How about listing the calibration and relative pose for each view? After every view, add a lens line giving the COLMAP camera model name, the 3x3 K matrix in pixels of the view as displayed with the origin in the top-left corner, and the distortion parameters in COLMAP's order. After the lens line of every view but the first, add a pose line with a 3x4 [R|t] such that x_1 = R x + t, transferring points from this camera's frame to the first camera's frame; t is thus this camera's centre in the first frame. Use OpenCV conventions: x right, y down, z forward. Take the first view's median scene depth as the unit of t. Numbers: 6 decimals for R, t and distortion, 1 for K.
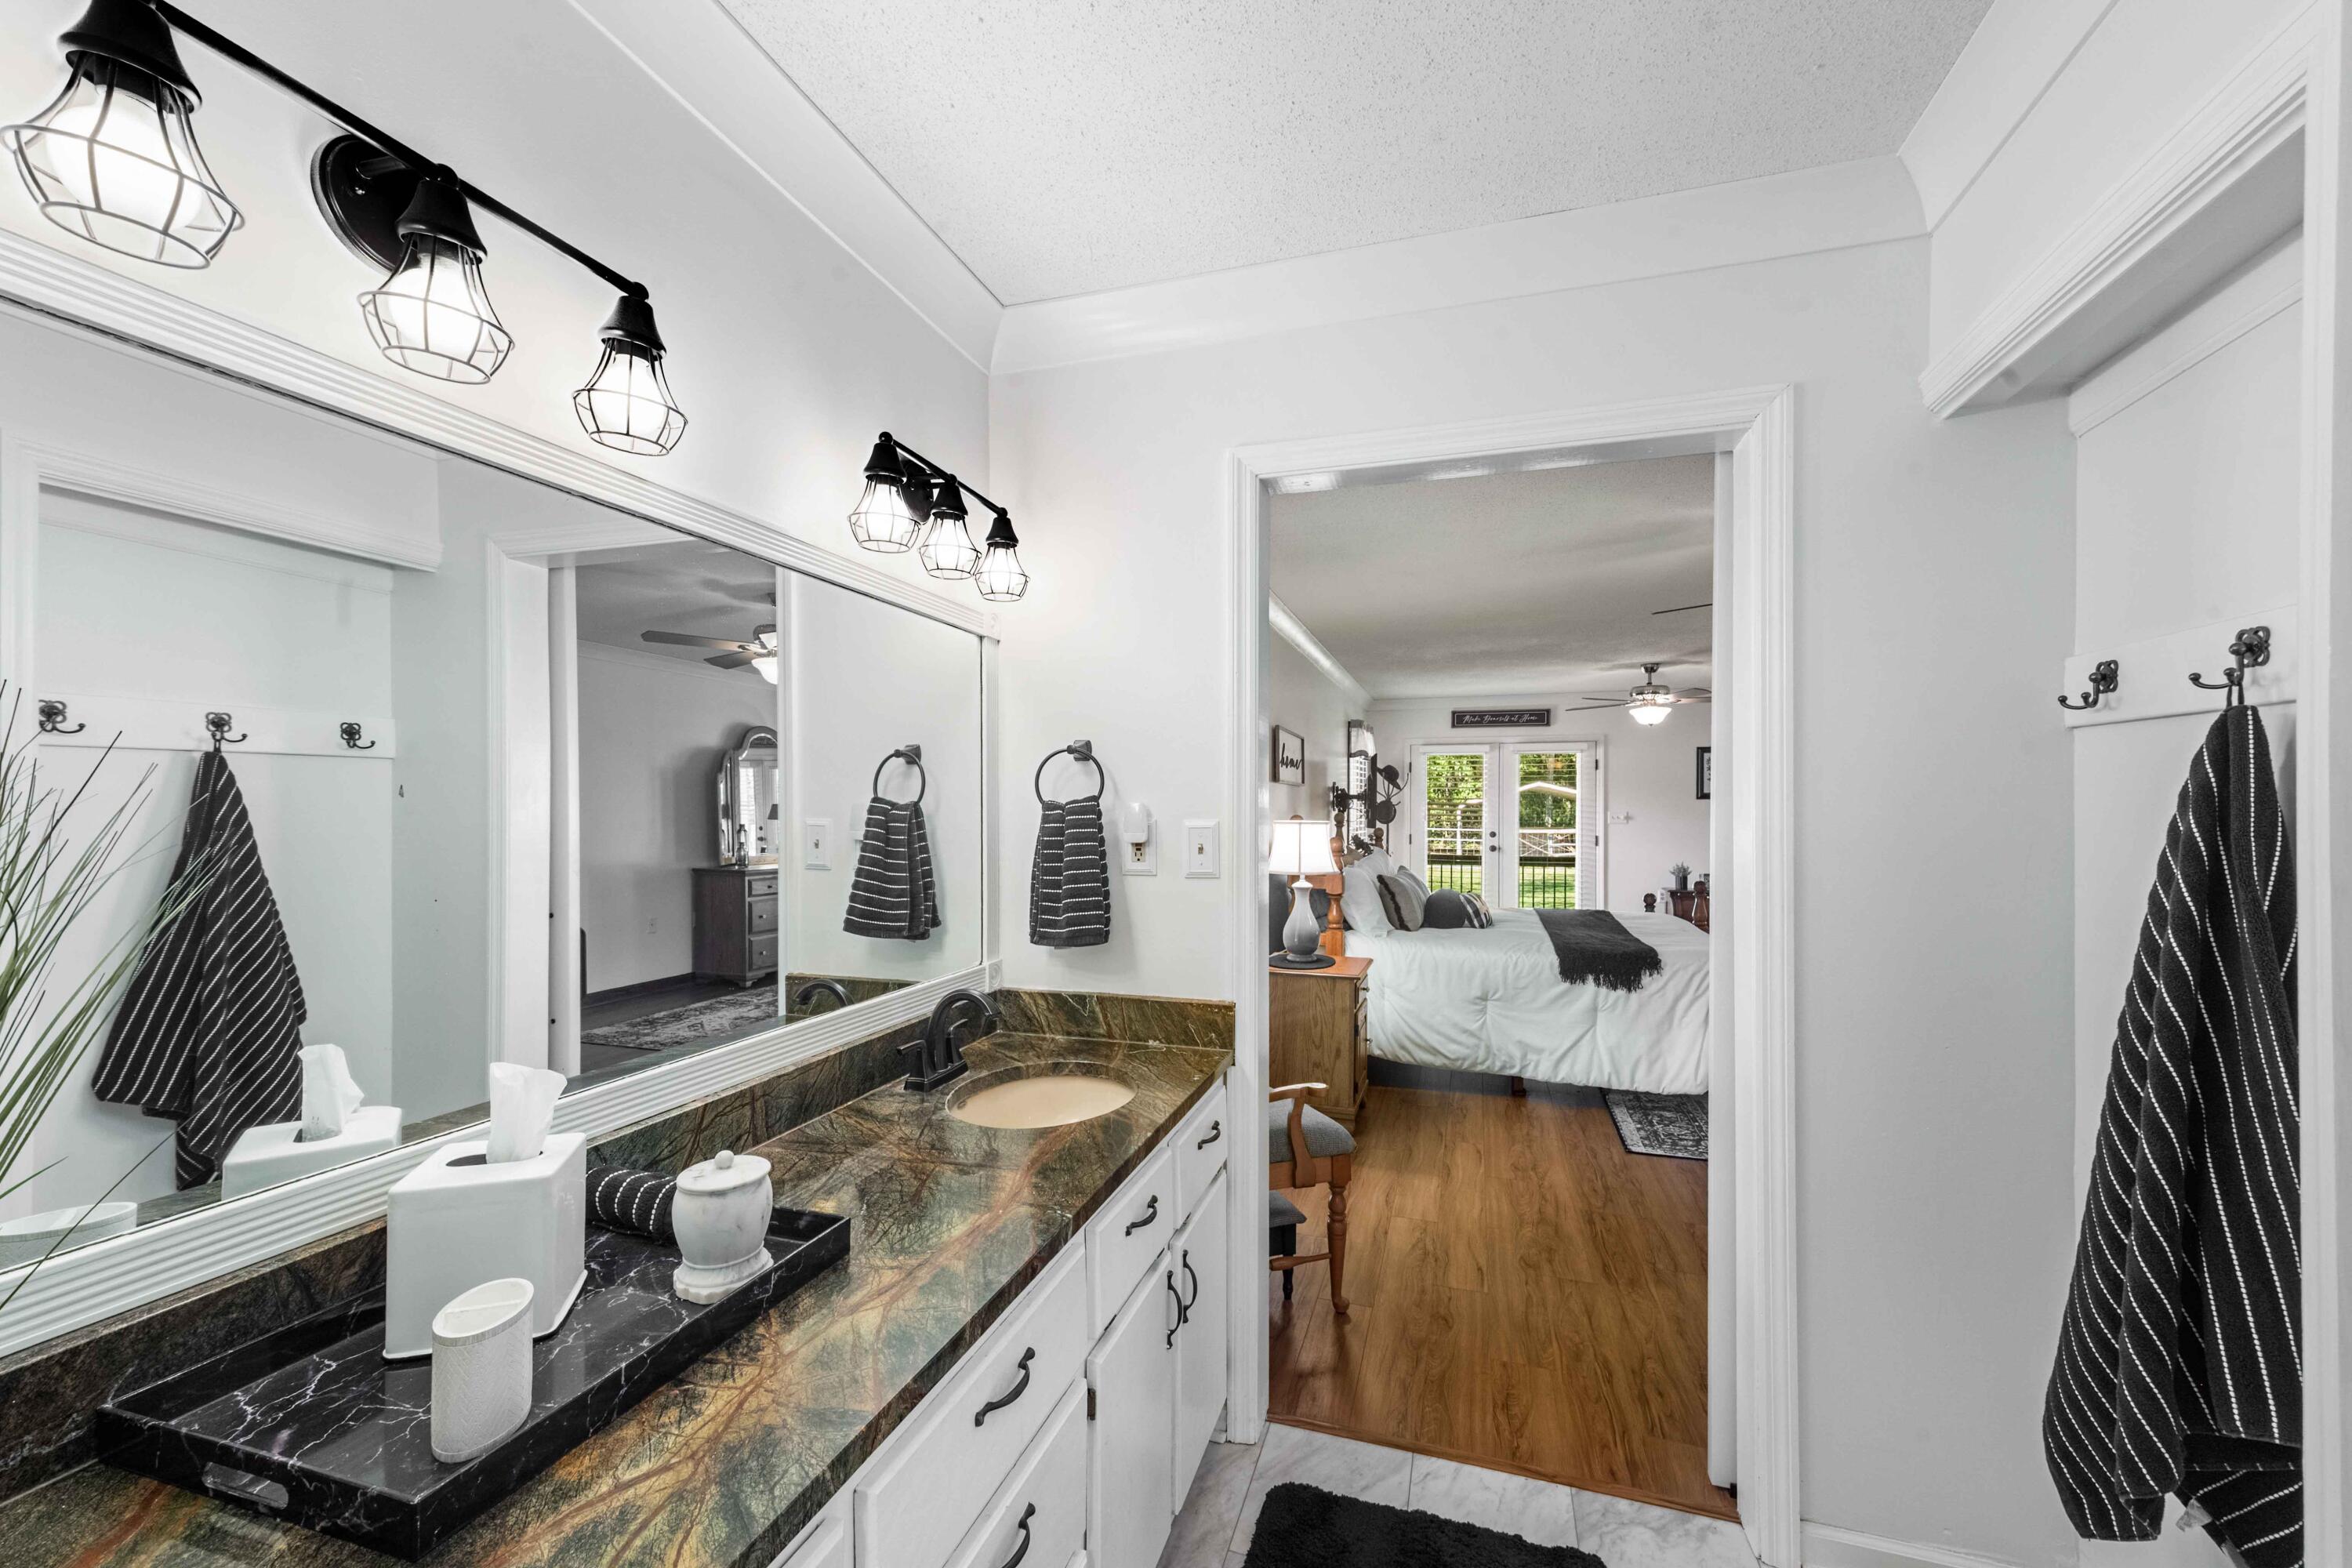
lens RADIAL K [[997.7, 0, 1129.5], [0, 997.7, 800.2], [0, 0, 1]] dist [-0.002390, -0.001140]
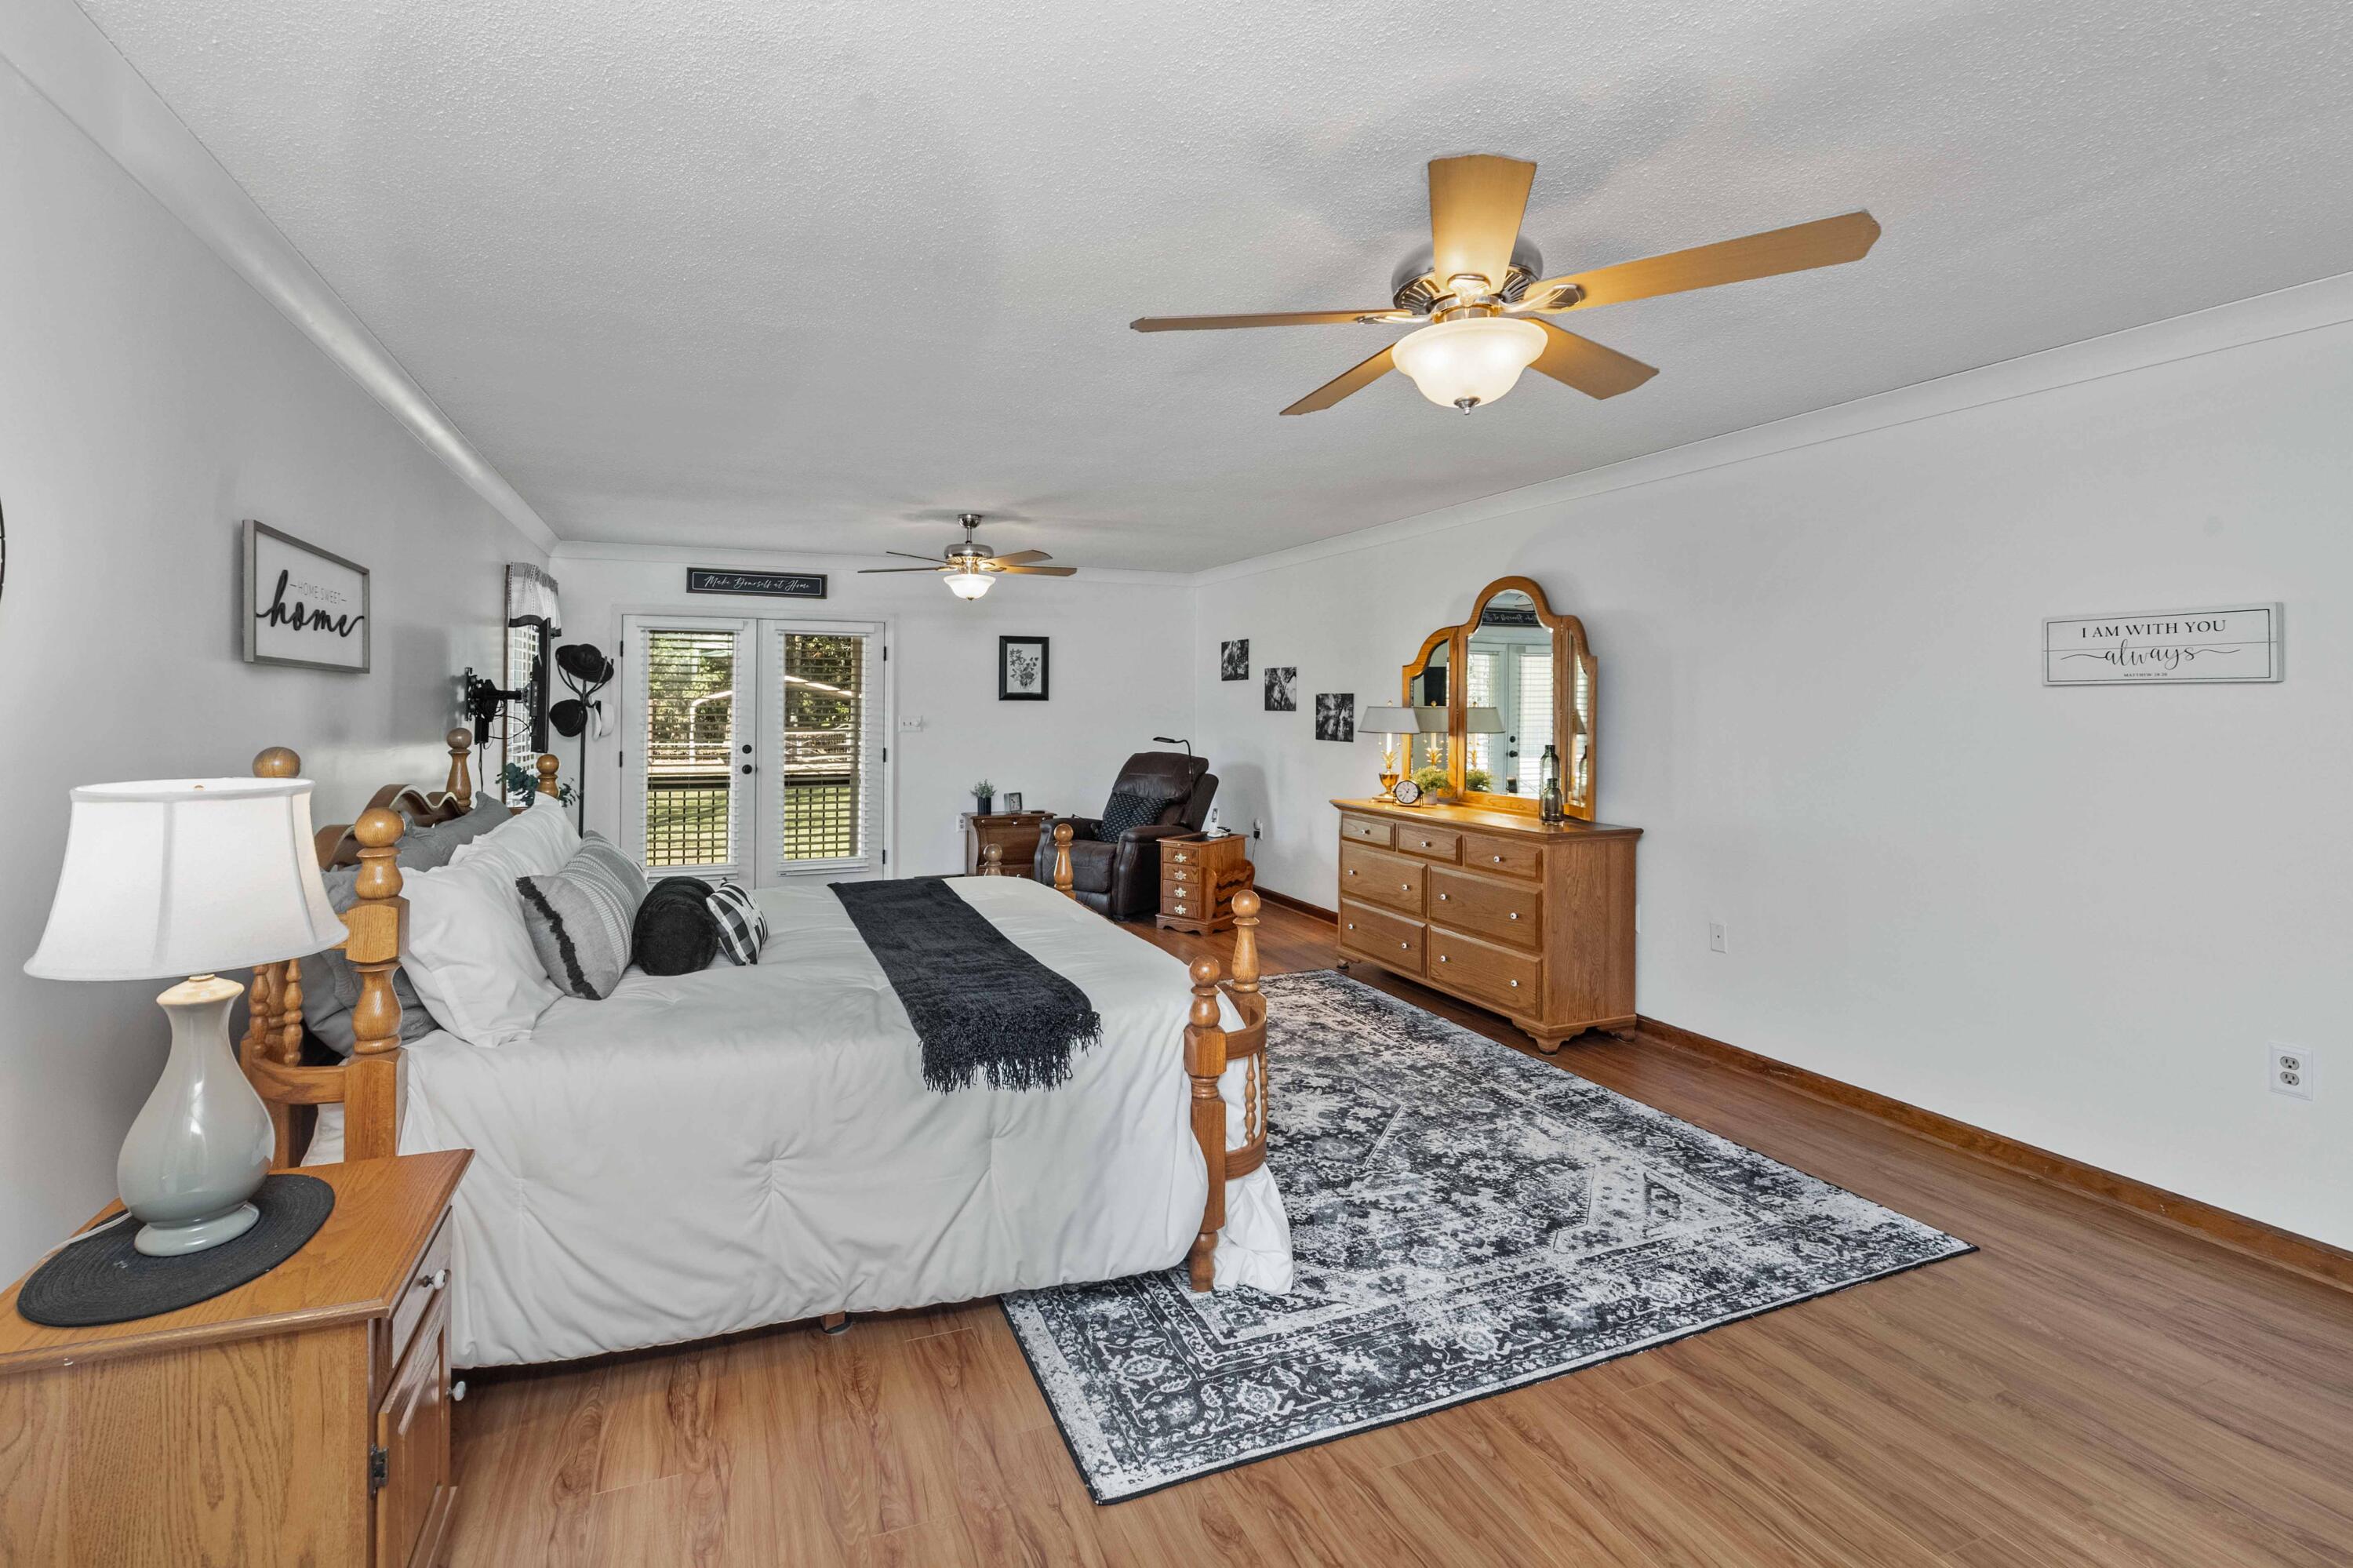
lens RADIAL K [[1078.8, 0, 1132.4], [0, 1078.8, 695.0], [0, 0, 1]] dist [-0.000639, -0.000376]
pose [[0.759509, 0.006225, 0.650467, 0.145756], [-0.006479, 0.999977, -0.002005, -0.007014], [-0.650465, -0.002692, 0.759532, 0.466808]]
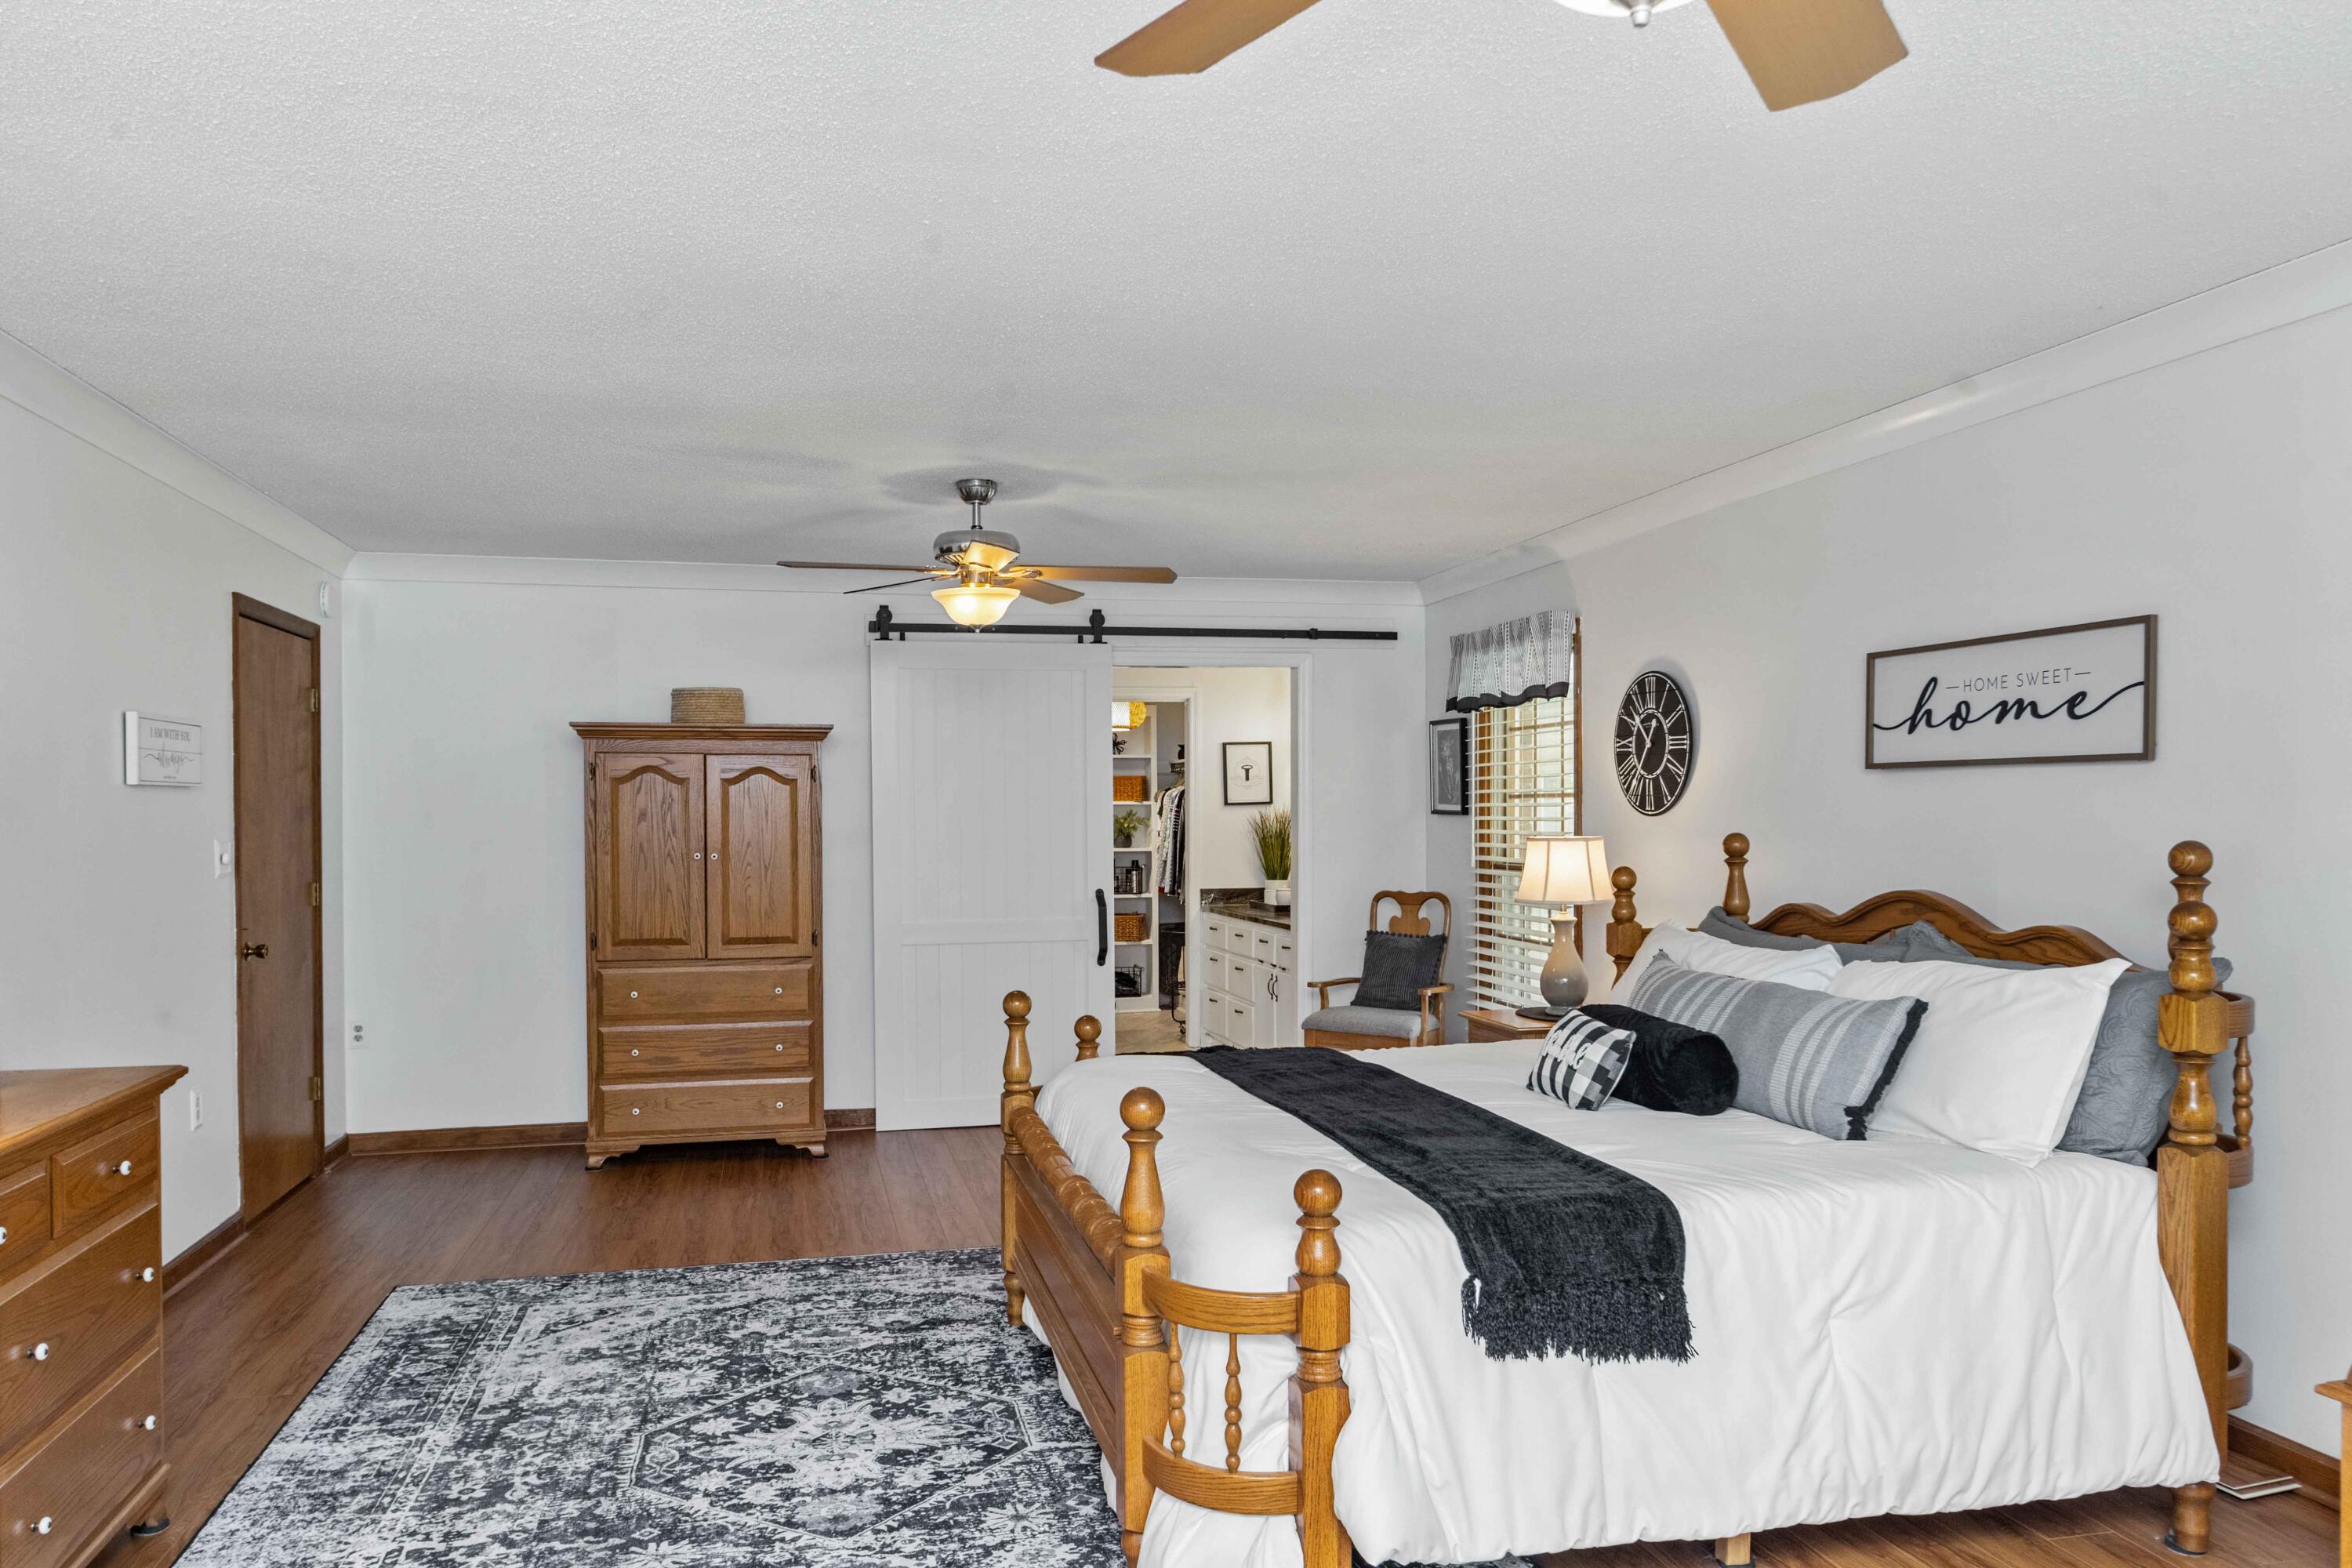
lens RADIAL K [[1584.1, 0, 1182.4], [0, 1584.1, 796.1], [0, 0, 1]] dist [0.002214, -0.000995]
pose [[-0.841416, -0.003485, -0.540377, 0.920576], [0.006409, 0.999845, -0.016427, 0.006246], [0.540350, -0.017285, -0.841263, 1.583243]]
